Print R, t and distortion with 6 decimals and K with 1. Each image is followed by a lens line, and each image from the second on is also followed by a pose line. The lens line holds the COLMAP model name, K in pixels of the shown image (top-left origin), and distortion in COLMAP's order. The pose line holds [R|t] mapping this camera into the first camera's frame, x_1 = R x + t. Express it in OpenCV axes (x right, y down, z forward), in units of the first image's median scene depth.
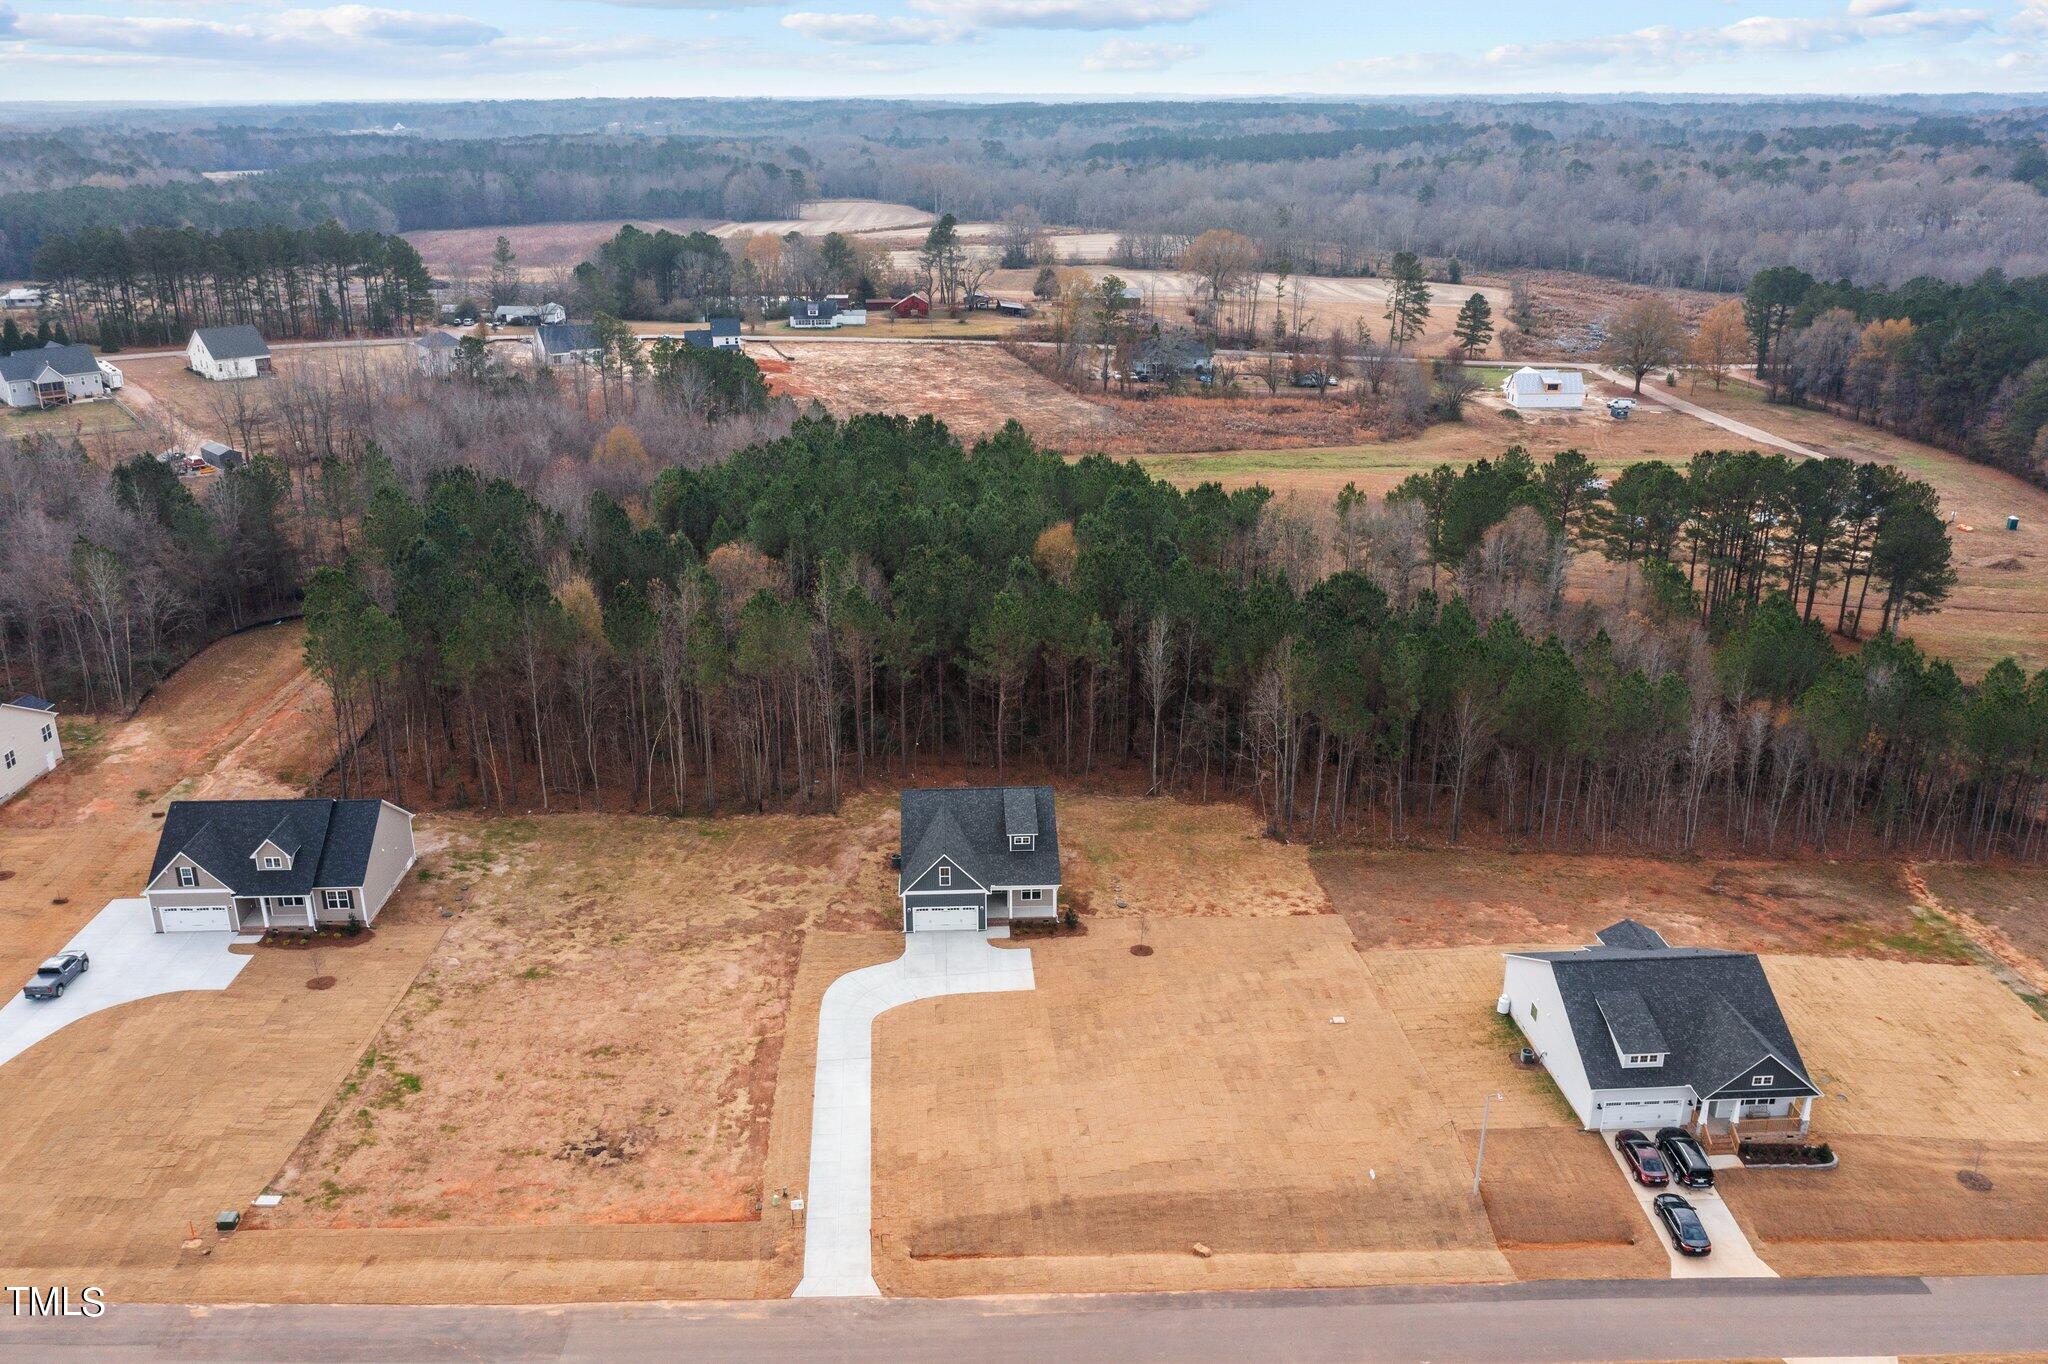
lens RADIAL K [[1622.8, 0, 1005.9], [0, 1622.8, 674.0], [0, 0, 1]] dist [-0.017231, 0.000046]
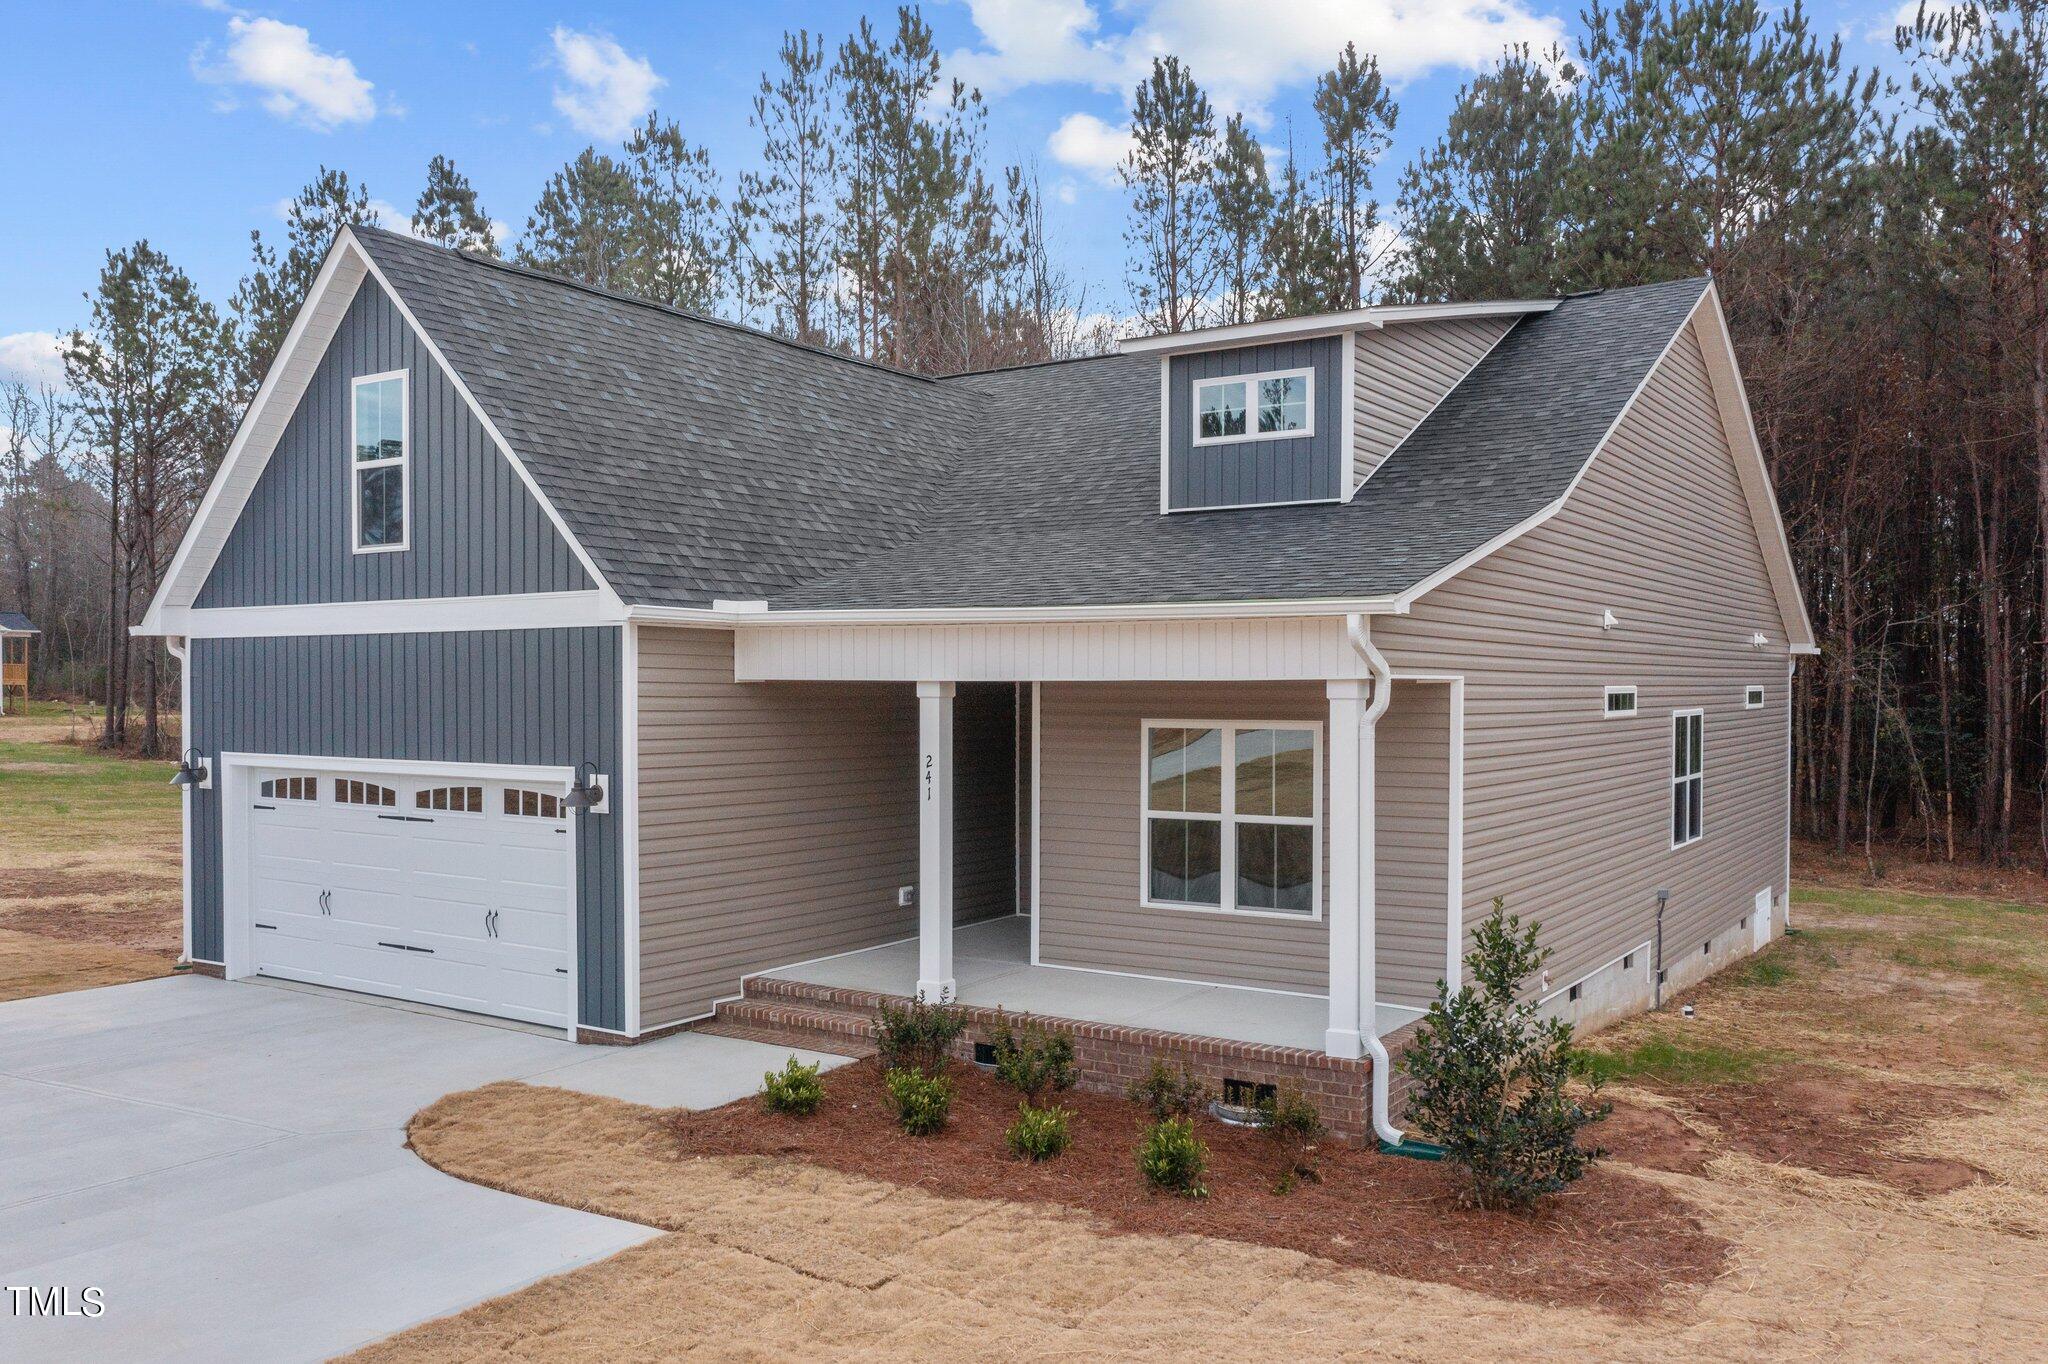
lens RADIAL K [[1634.7, 0, 999.9], [0, 1634.7, 717.4], [0, 0, 1]] dist [0.001924, 0.000594]
pose [[0.803050, 0.015105, -0.595720, 0.067960], [-0.203924, 0.946289, -0.250903, 0.161585], [0.559933, 0.322969, 0.762998, 0.941627]]
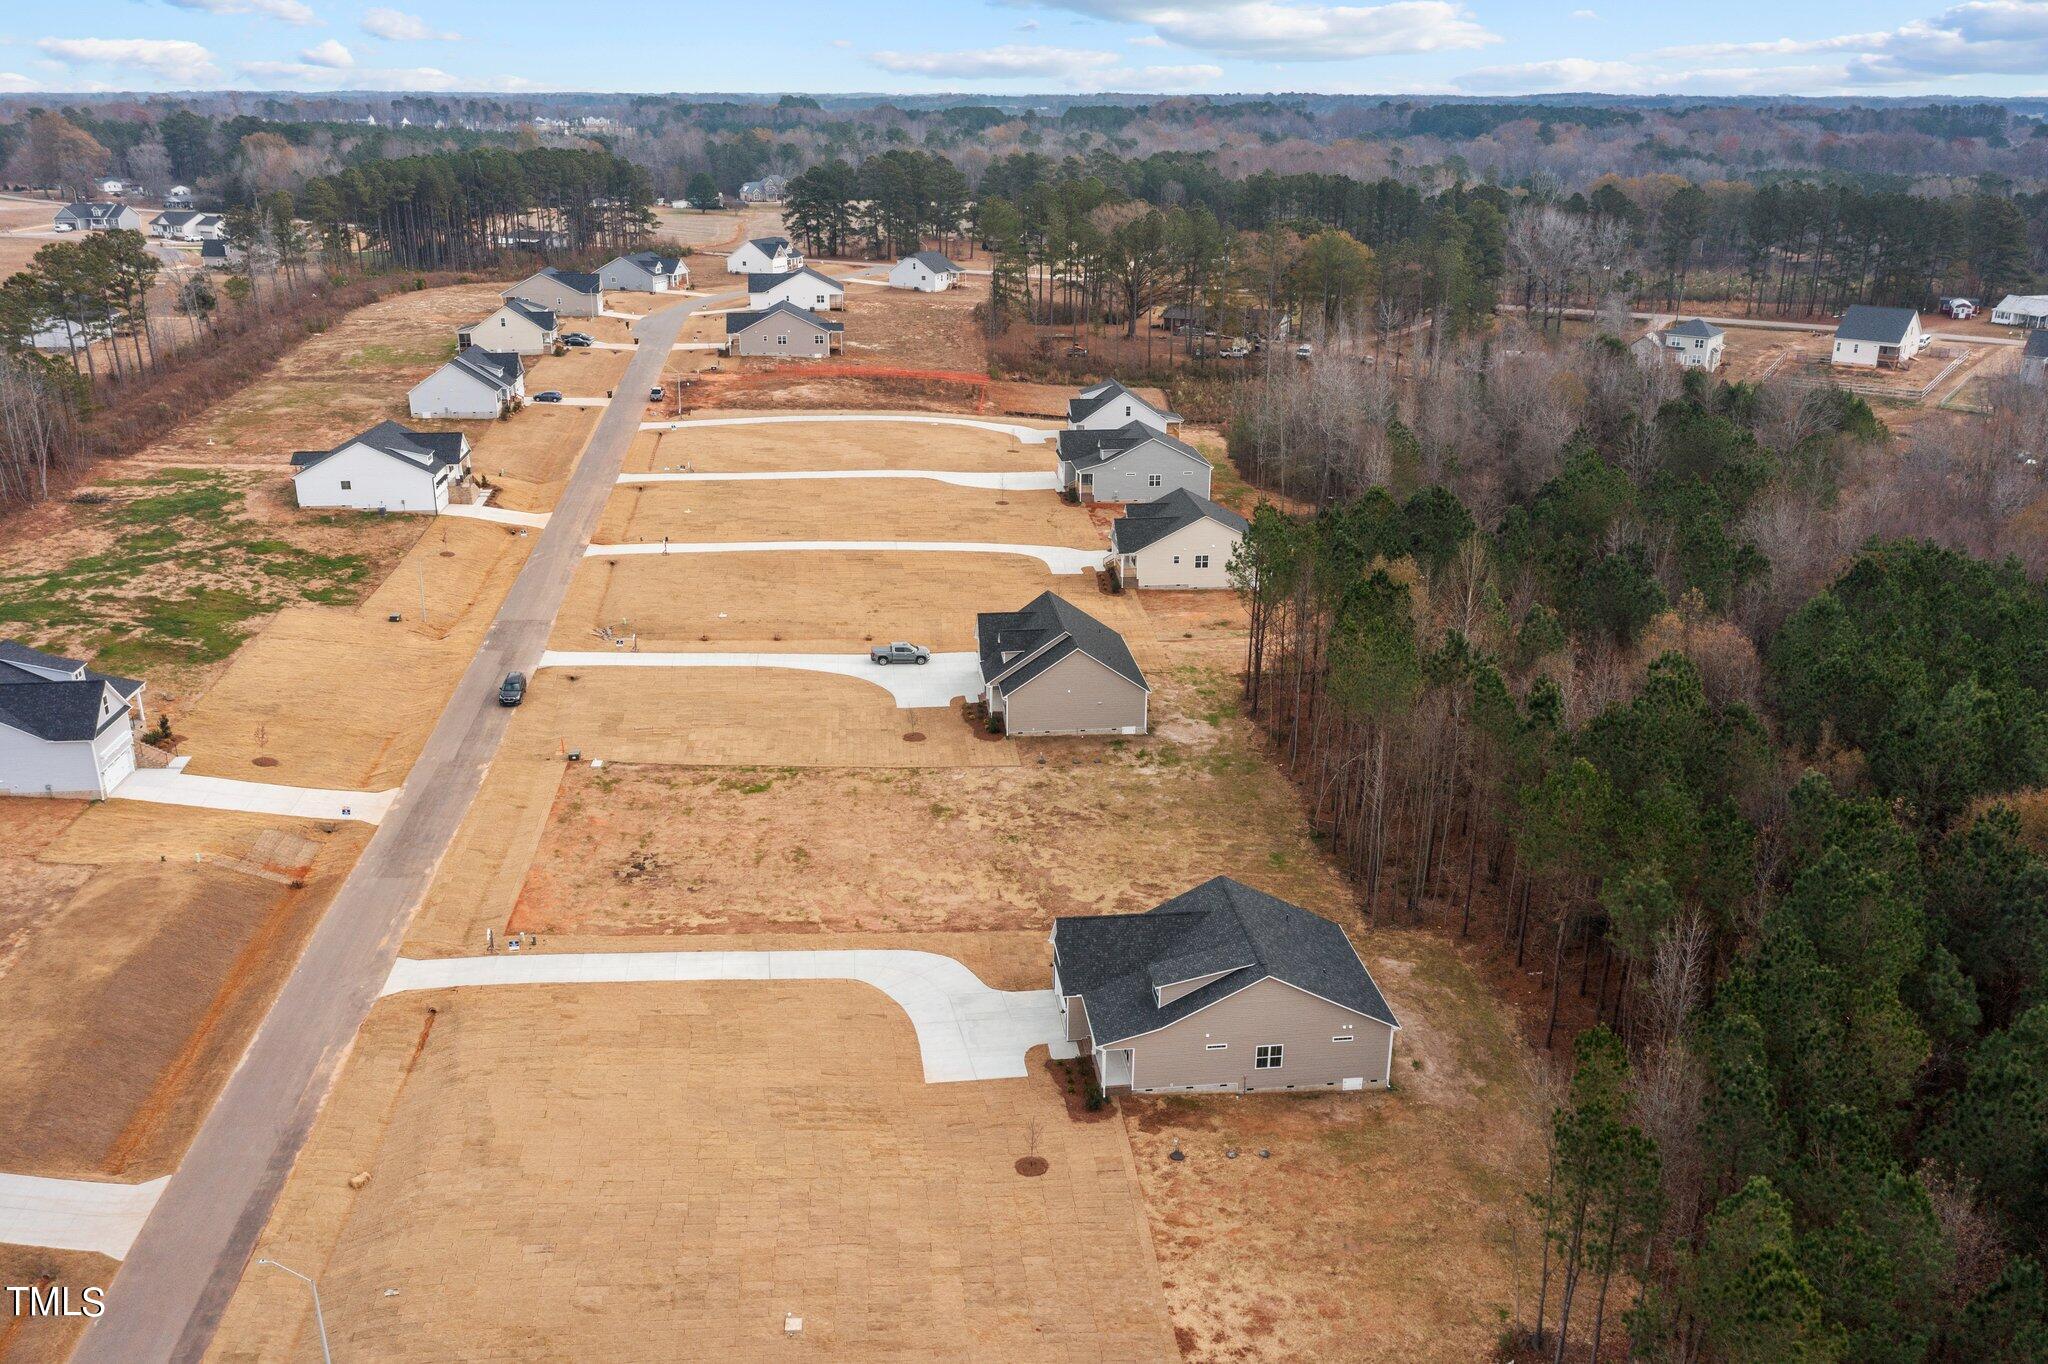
lens RADIAL K [[1603.6, 0, 1003.5], [0, 1603.6, 673.0], [0, 0, 1]] dist [-0.004683, -0.003869]
pose [[0.059468, 0.341232, -0.938096, 0.662808], [-0.337792, 0.891198, 0.302759, -0.228598], [0.939340, 0.298877, 0.168263, 0.798476]]
